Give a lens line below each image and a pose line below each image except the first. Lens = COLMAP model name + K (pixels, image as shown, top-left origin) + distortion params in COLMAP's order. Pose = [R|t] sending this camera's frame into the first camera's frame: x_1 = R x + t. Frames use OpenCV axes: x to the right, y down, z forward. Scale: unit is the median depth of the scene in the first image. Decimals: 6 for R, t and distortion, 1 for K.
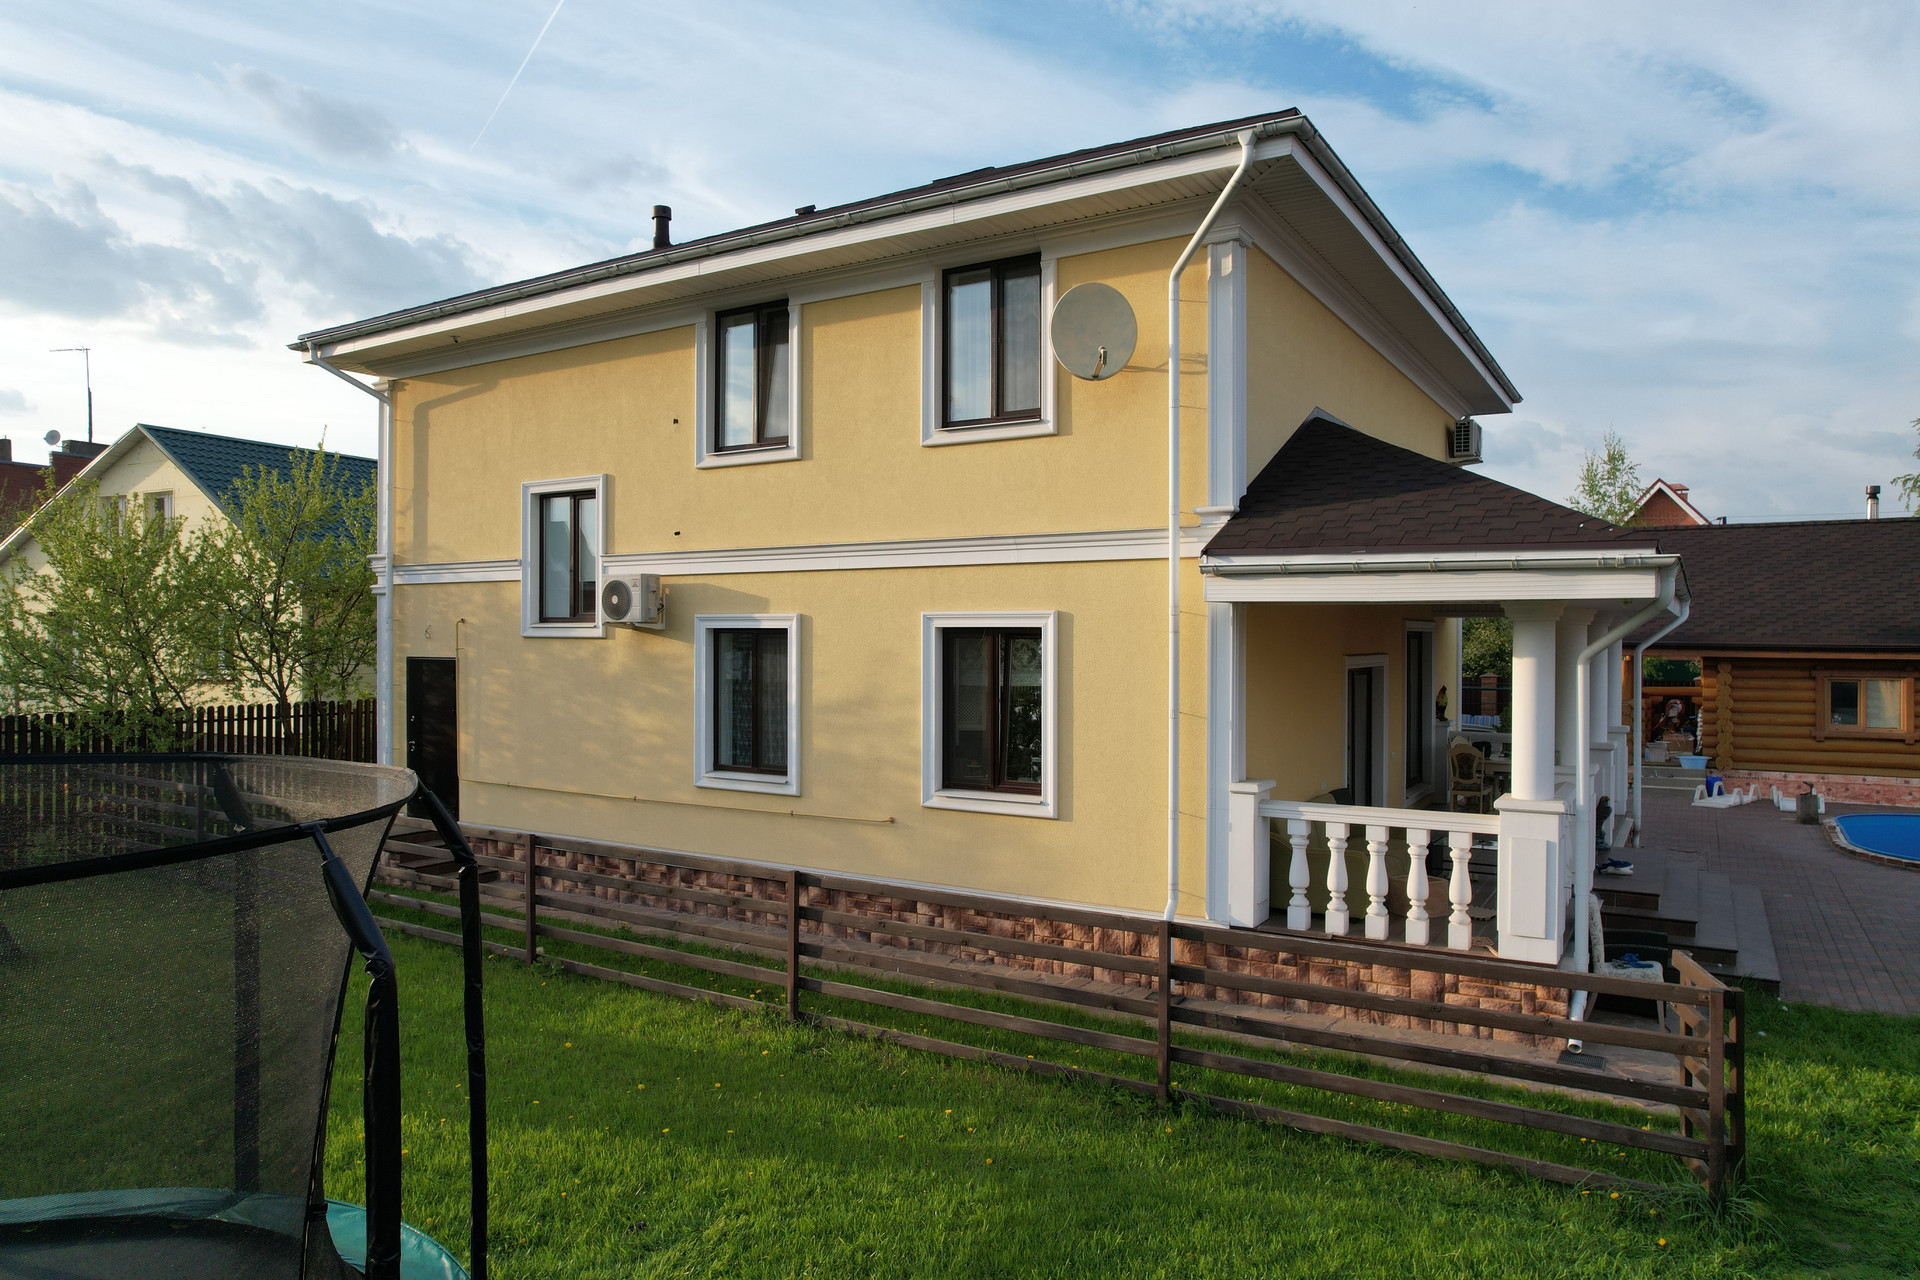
lens RADIAL K [[1213.5, 0, 949.8], [0, 1213.5, 643.8], [0, 0, 1]] dist [-0.038236, 0.001469]
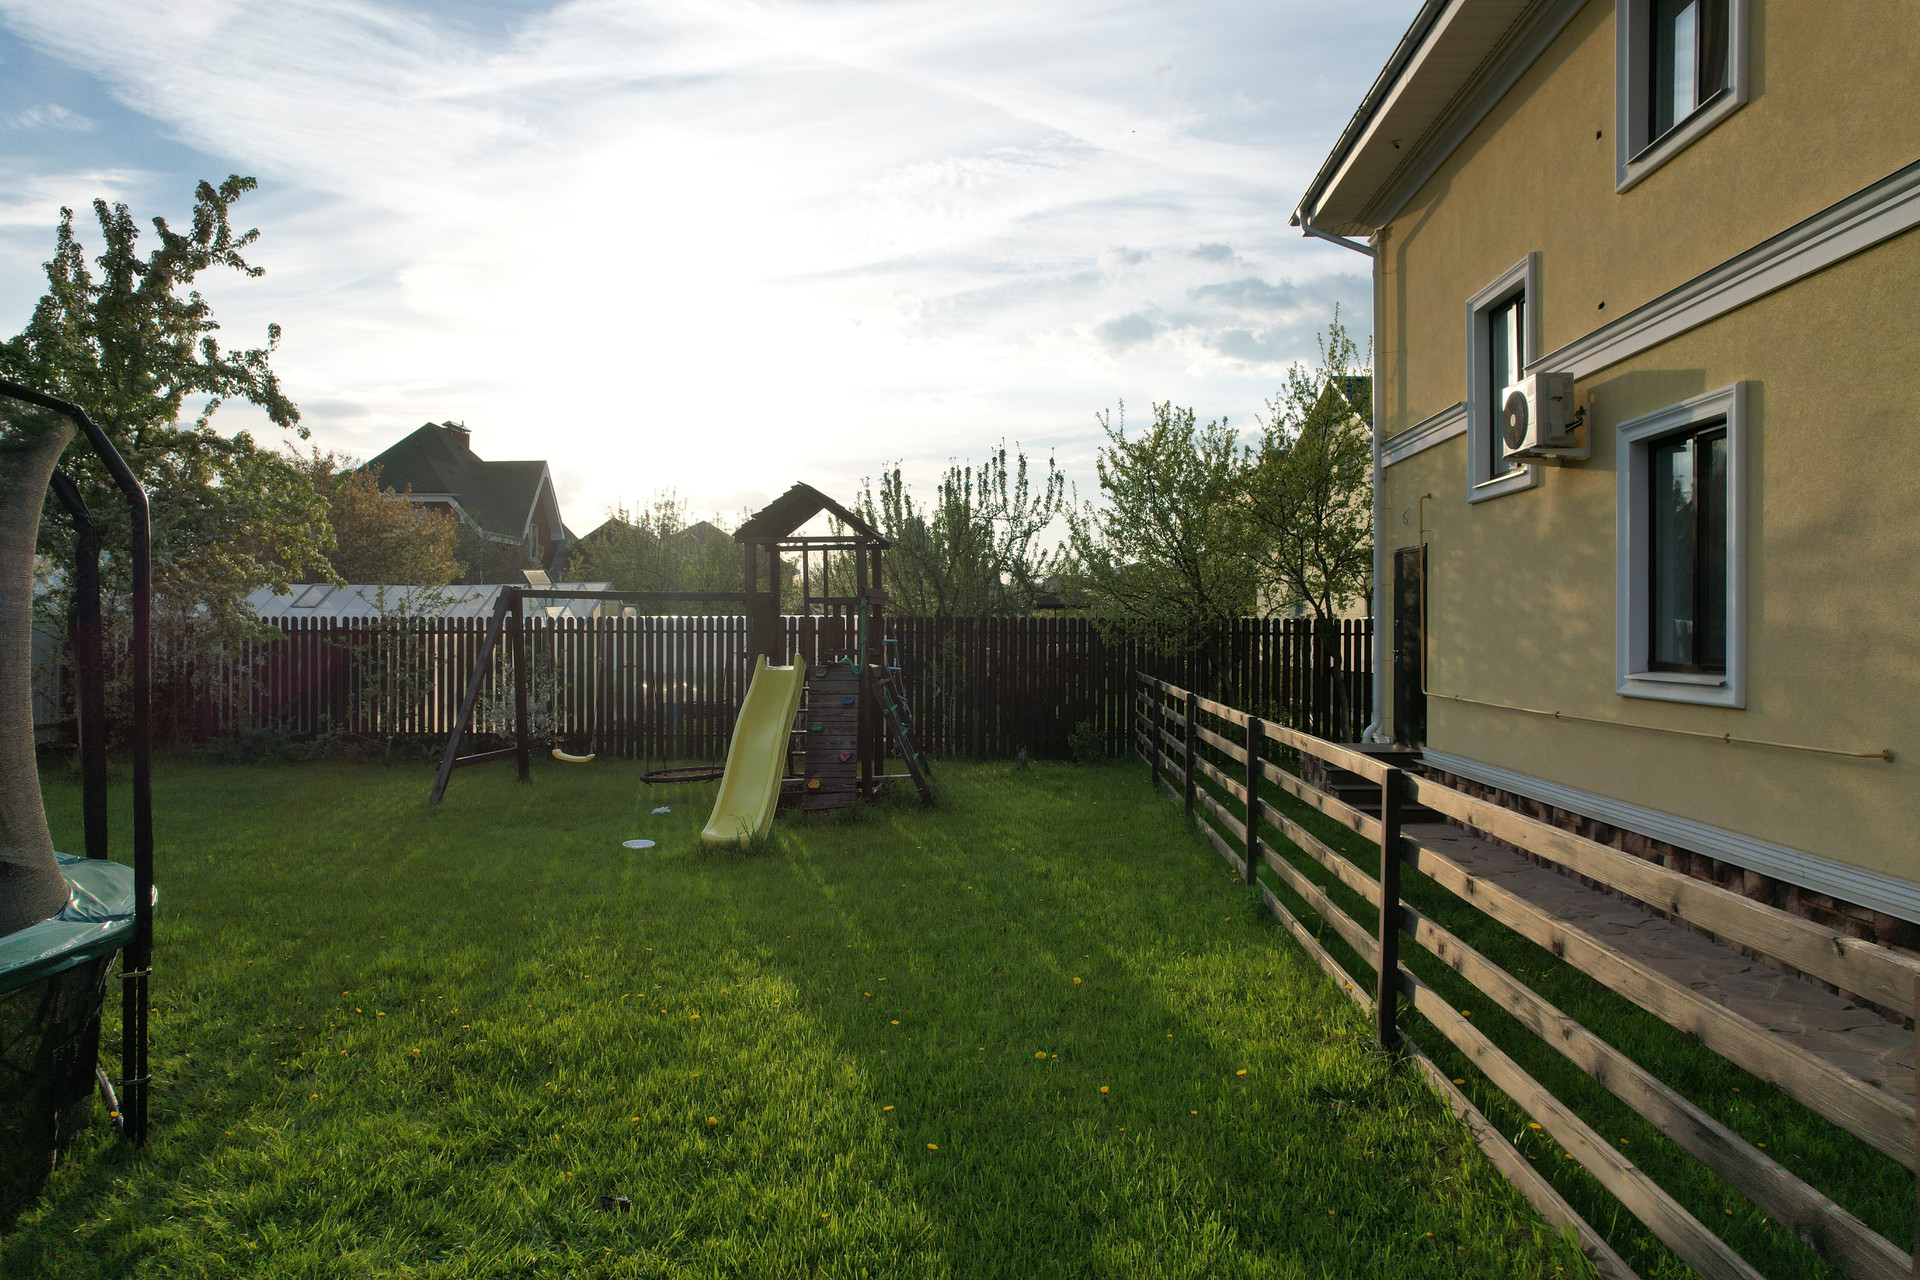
lens RADIAL K [[1213.5, 0, 949.8], [0, 1213.5, 643.8], [0, 0, 1]] dist [-0.038236, 0.001469]
pose [[0.472579, 0.001649, -0.881287, 0.171984], [0.002428, 0.999992, 0.003173, 0.085756], [0.881285, -0.003639, 0.472571, 0.387625]]
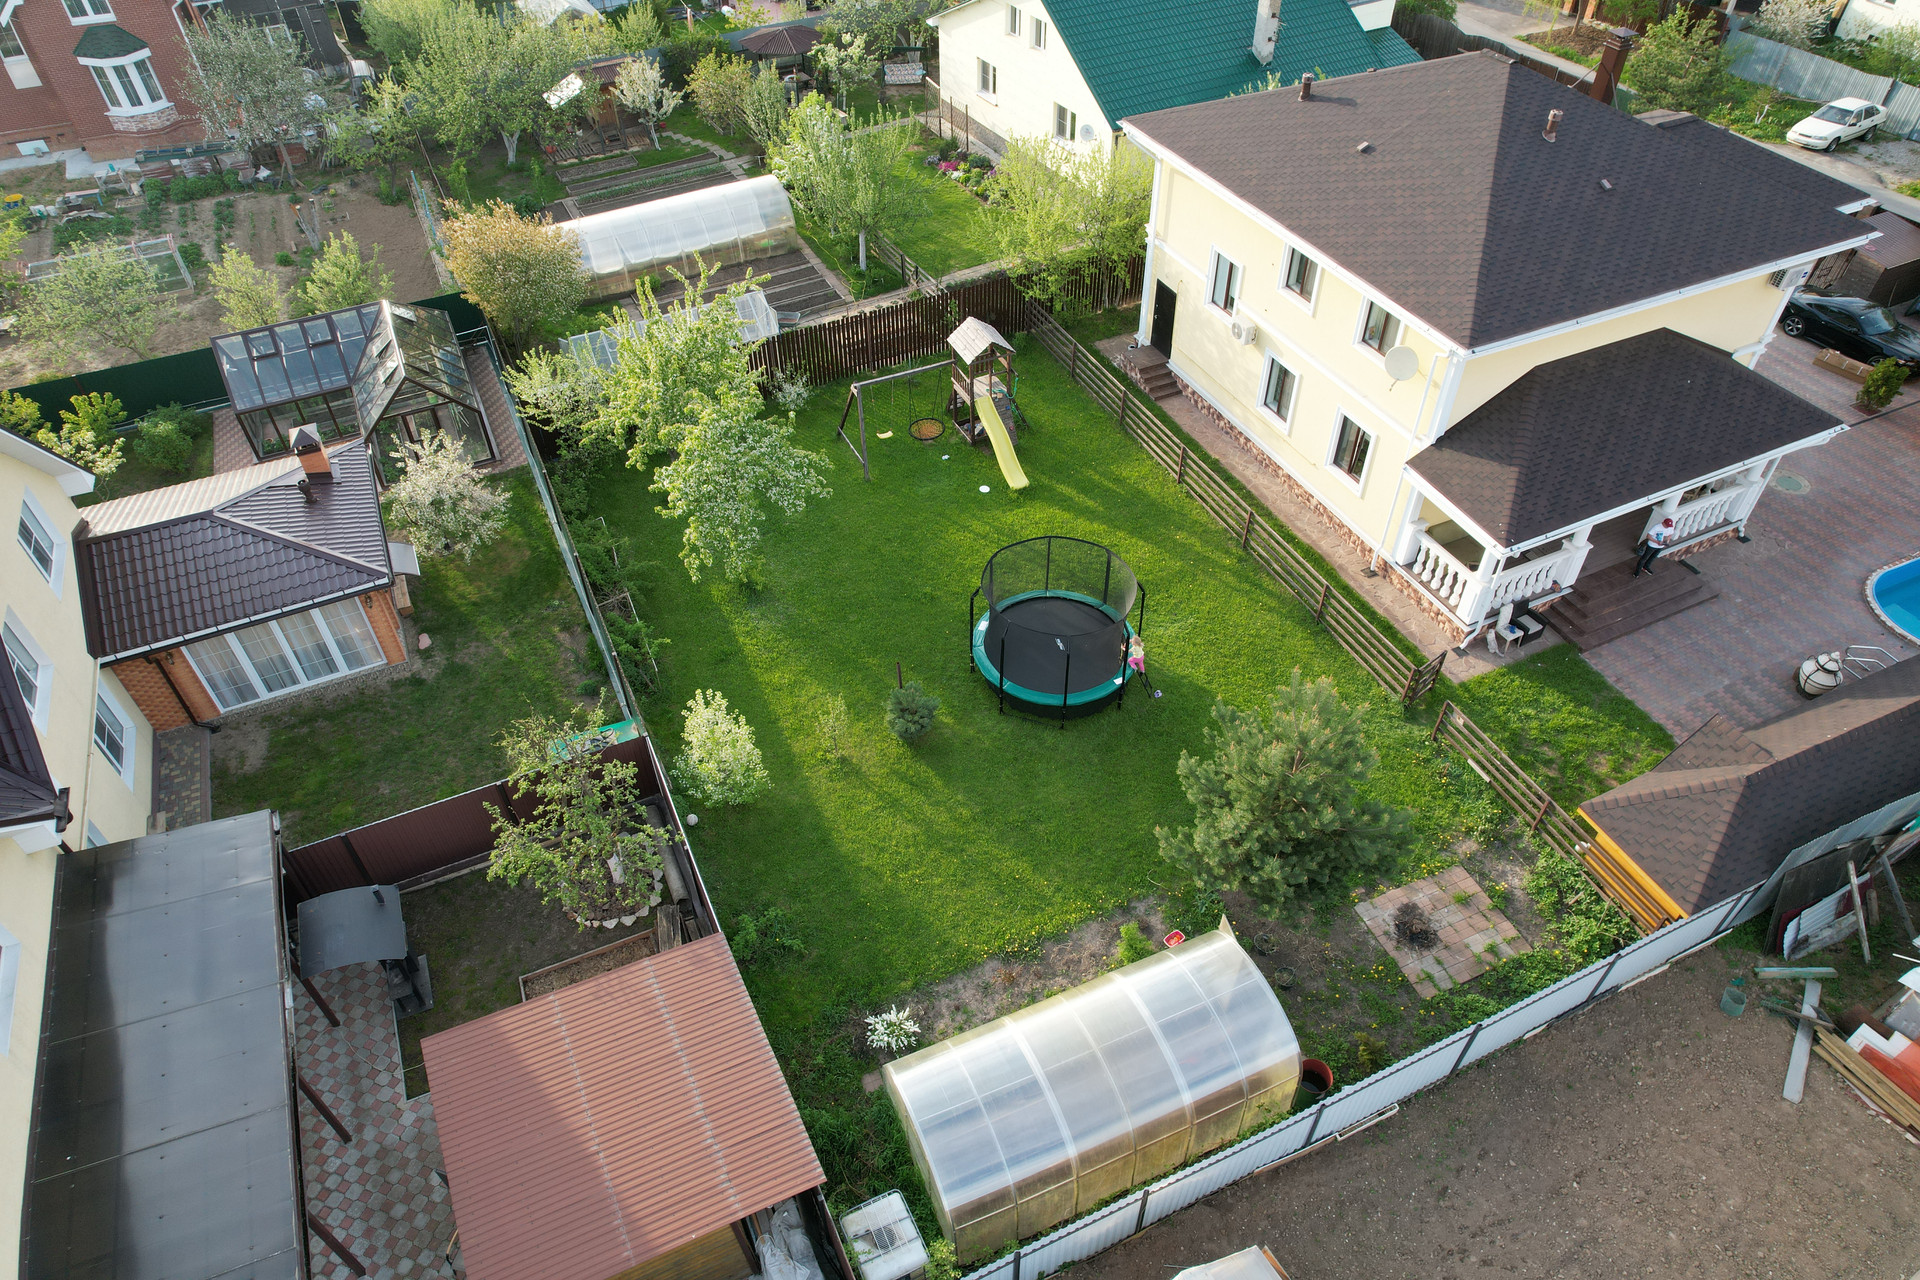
lens RADIAL K [[1213.5, 0, 949.8], [0, 1213.5, 643.8], [0, 0, 1]] dist [-0.038236, 0.001469]
pose [[0.830068, 0.374179, -0.413493, 0.445267], [0.014336, 0.726914, 0.686579, -1.168021], [0.557477, -0.575835, 0.598024, -1.024708]]
